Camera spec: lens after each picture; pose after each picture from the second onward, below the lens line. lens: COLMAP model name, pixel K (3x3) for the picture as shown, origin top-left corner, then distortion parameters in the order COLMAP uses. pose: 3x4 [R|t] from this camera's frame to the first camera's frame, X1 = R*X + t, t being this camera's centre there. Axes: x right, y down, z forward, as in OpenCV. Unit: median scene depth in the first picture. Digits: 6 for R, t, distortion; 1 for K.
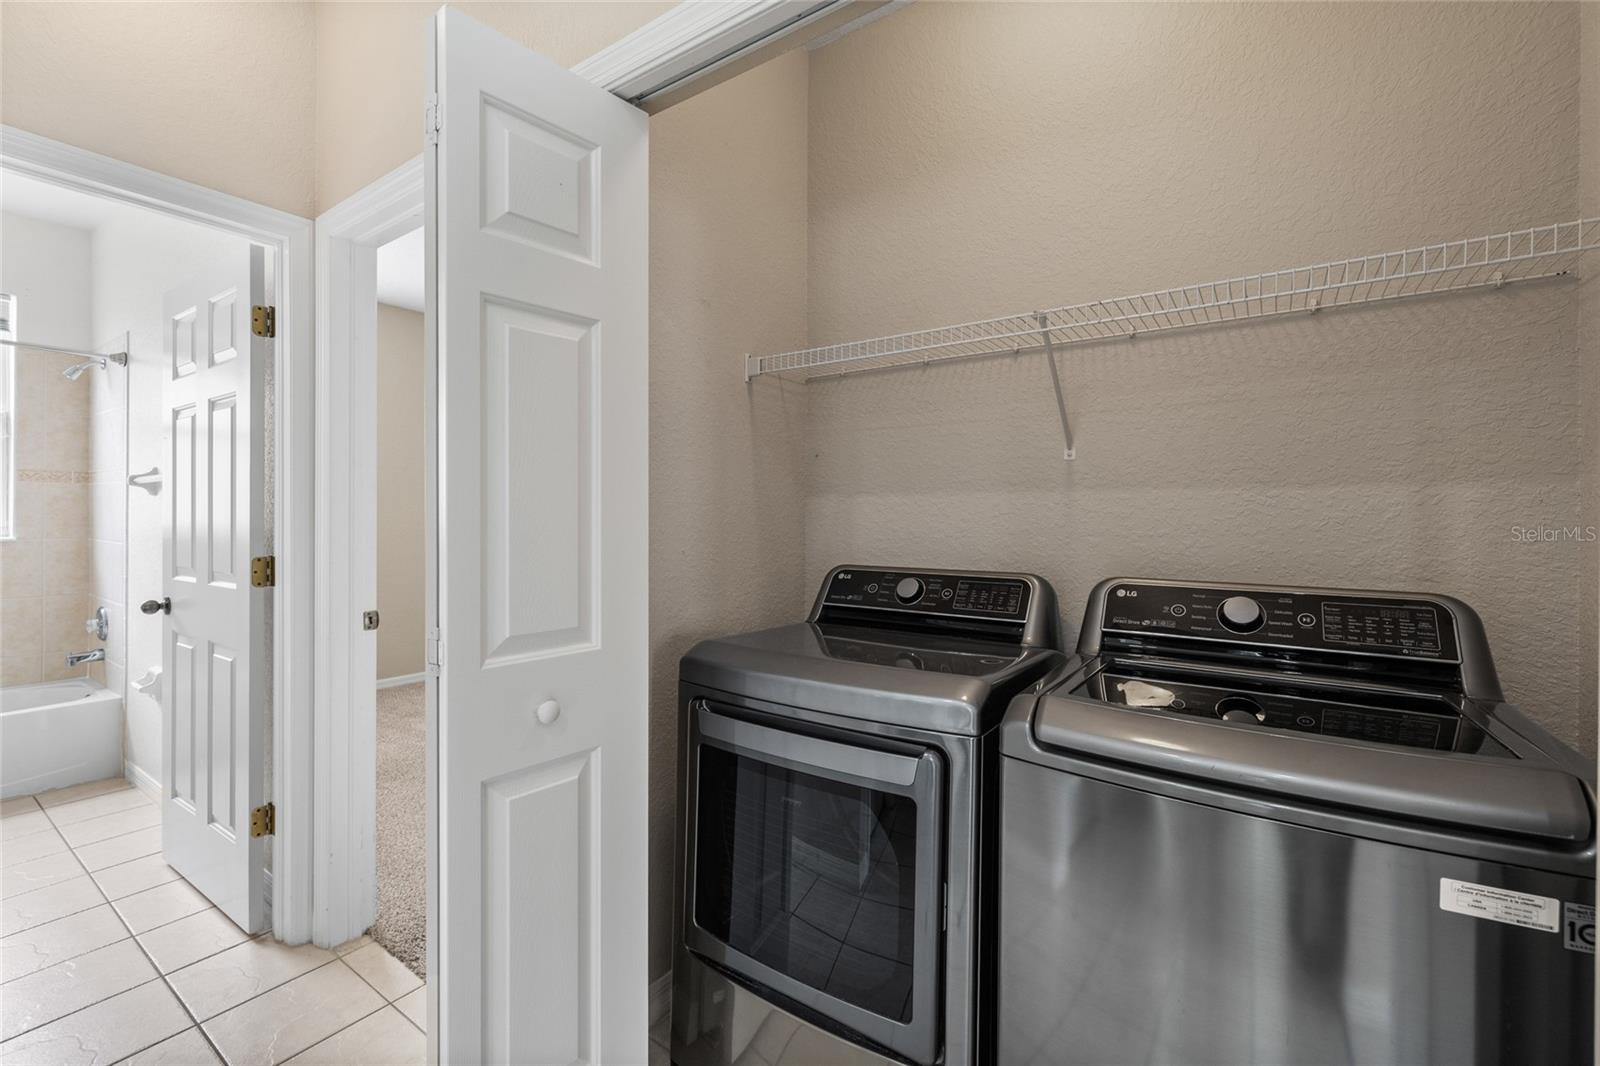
lens RADIAL K [[650.7, 0, 799.2], [0, 650.7, 519.1], [0, 0, 1]] dist [-0.011685, 0.000206]
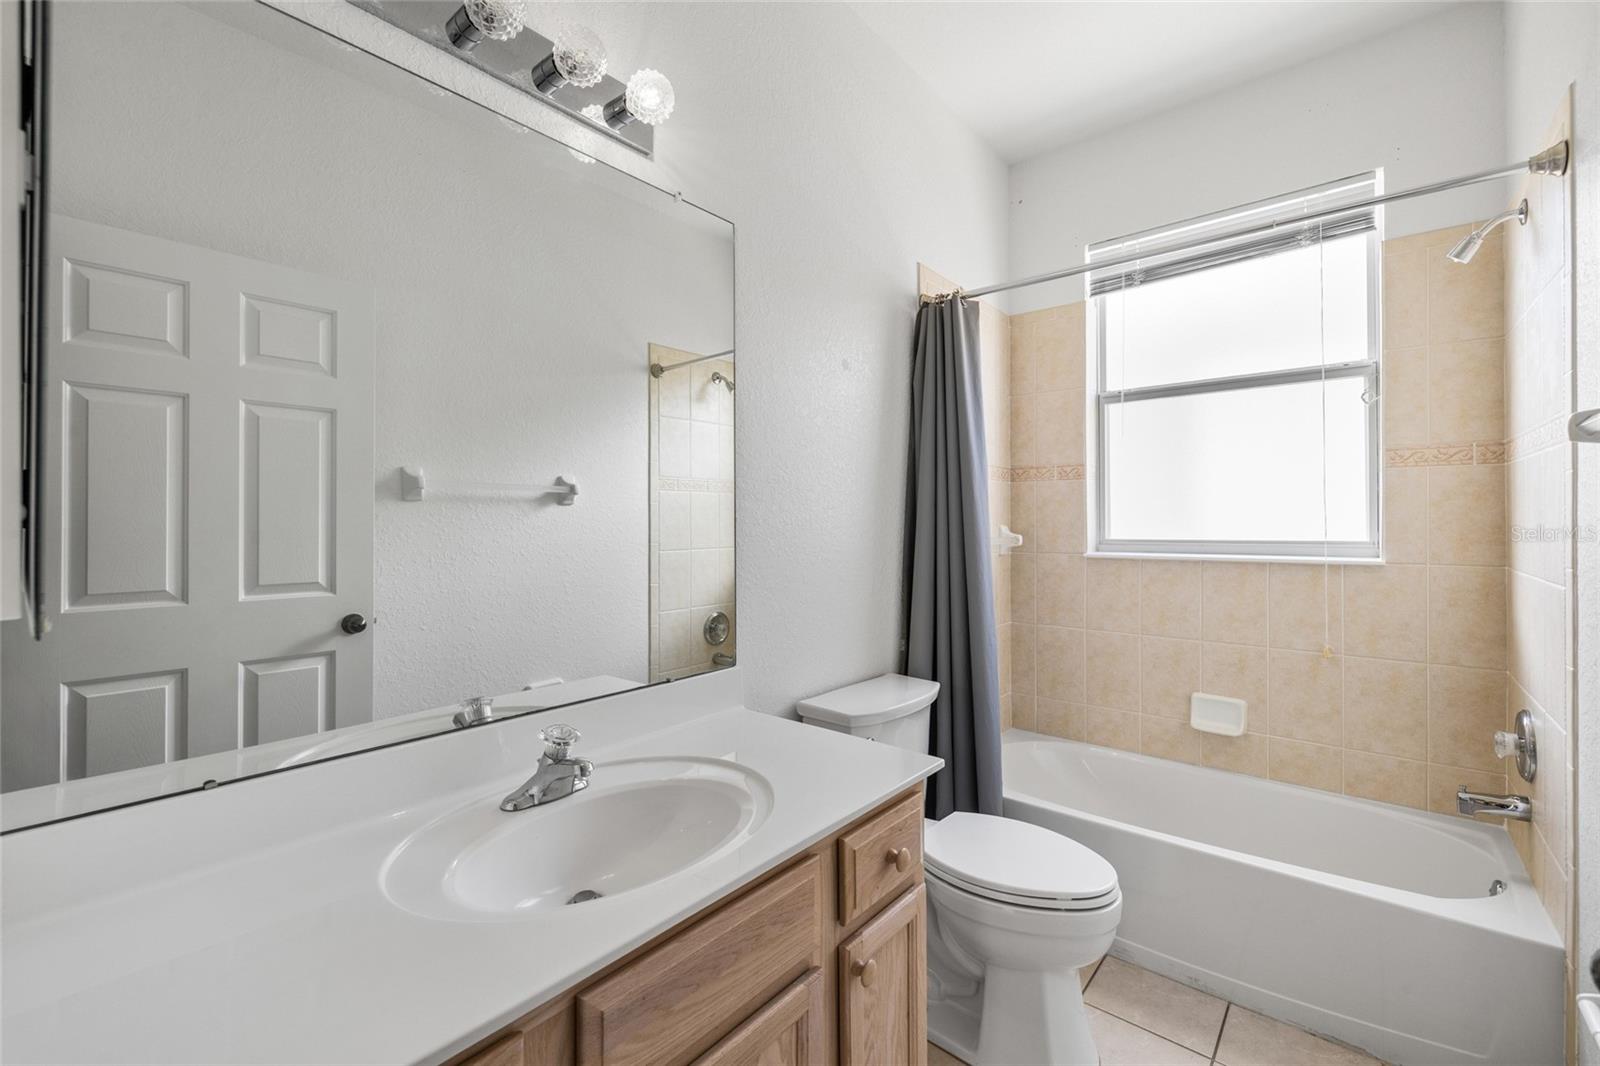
lens RADIAL K [[671.4, 0, 803.9], [0, 671.4, 528.2], [0, 0, 1]] dist [0.000453, -0.000082]
pose [[-0.112731, -0.007384, -0.993598, -0.521951], [0.001853, 0.999969, -0.007642, 0.001517], [0.993624, -0.002703, -0.112714, 0.517845]]
